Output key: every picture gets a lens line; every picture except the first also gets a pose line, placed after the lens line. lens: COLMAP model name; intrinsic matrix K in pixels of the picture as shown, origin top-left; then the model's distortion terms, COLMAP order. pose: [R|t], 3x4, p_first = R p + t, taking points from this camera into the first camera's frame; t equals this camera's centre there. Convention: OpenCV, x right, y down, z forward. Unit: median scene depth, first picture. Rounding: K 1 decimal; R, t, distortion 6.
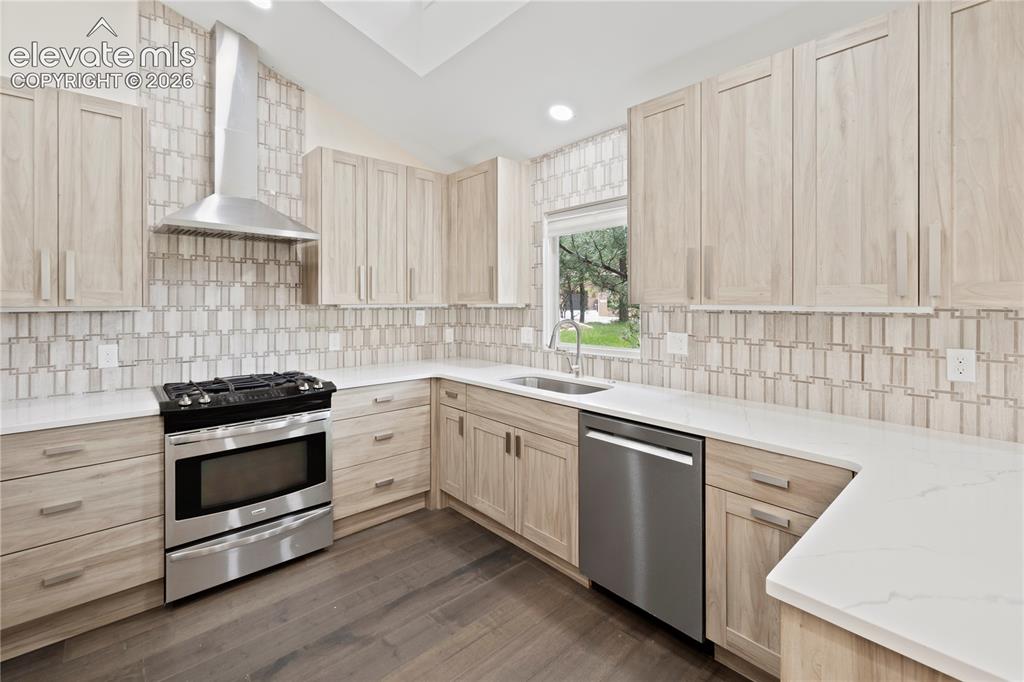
lens RADIAL K [[448.7, 0, 505.5], [0, 448.7, 300.4], [0, 0, 1]] dist [-0.003099, 0.001555]
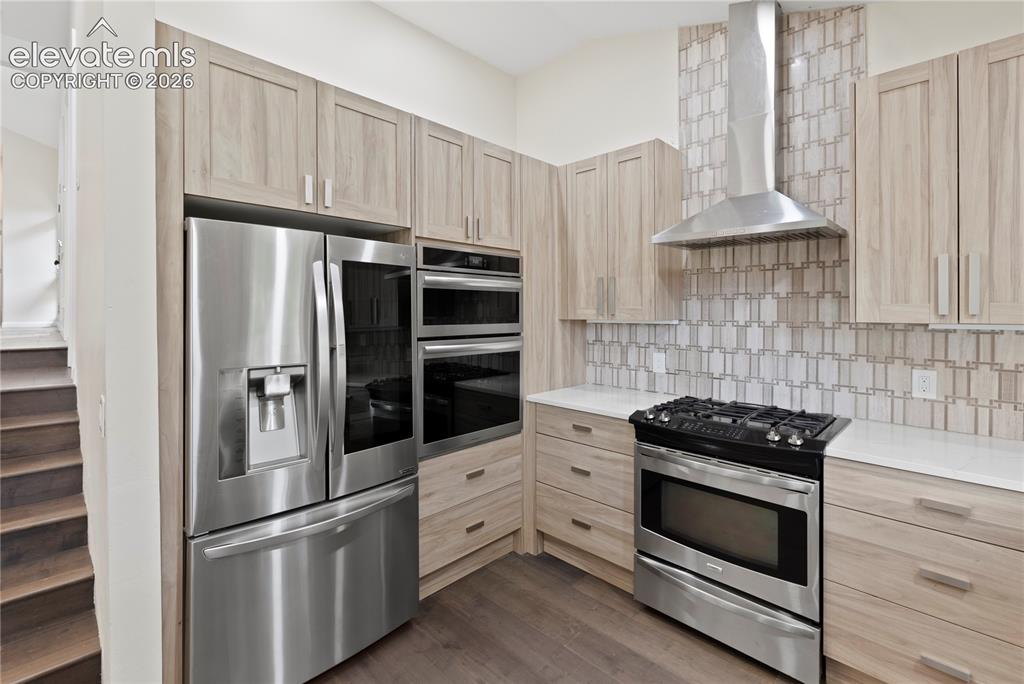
lens RADIAL K [[448.7, 0, 509.3], [0, 448.7, 314.5], [0, 0, 1]] dist [-0.003099, 0.001555]
pose [[0.074203, 0.006859, -0.997220, 0.220739], [-0.000291, 0.999976, 0.006856, -0.007670], [0.997243, -0.000219, 0.074204, 0.482242]]
